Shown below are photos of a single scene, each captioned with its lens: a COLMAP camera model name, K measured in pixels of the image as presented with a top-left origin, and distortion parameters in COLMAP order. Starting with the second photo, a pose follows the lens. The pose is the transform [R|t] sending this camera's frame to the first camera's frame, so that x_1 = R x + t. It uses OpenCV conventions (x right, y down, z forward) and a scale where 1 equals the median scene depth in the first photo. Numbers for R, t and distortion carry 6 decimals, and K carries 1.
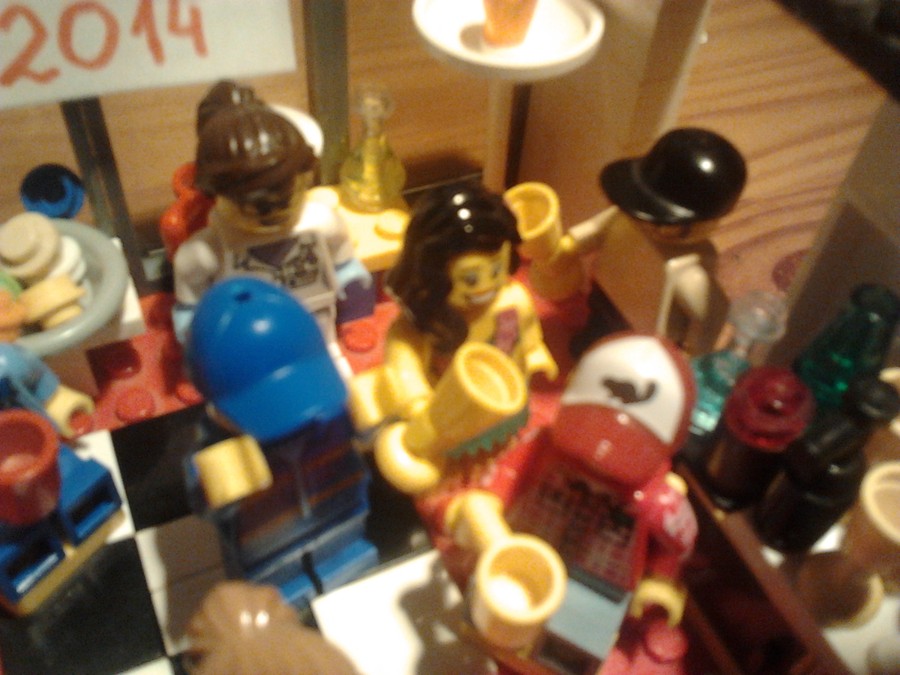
lens RADIAL K [[884.1, 0, 483.5], [0, 884.1, 337.3], [0, 0, 1]] dist [-0.008980, 0.000000]
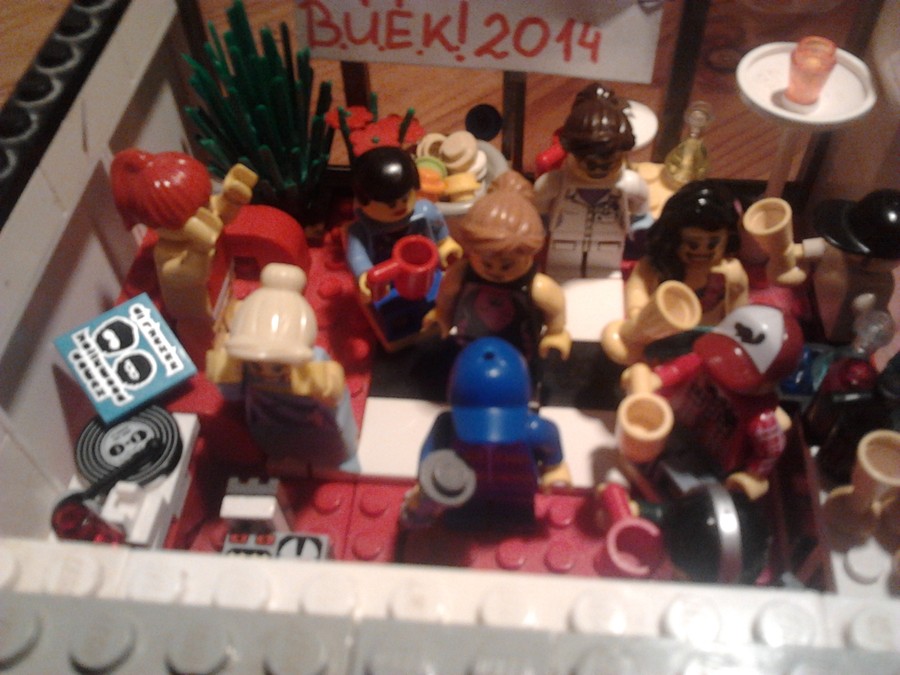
lens RADIAL K [[884.1, 0, 485.7], [0, 884.1, 314.3], [0, 0, 1]] dist [-0.008980, 0.000000]
pose [[0.865322, 0.324417, -0.382063, 0.272606], [-0.318943, 0.944428, 0.079569, 0.039579], [0.386644, 0.053003, 0.920705, -0.515233]]
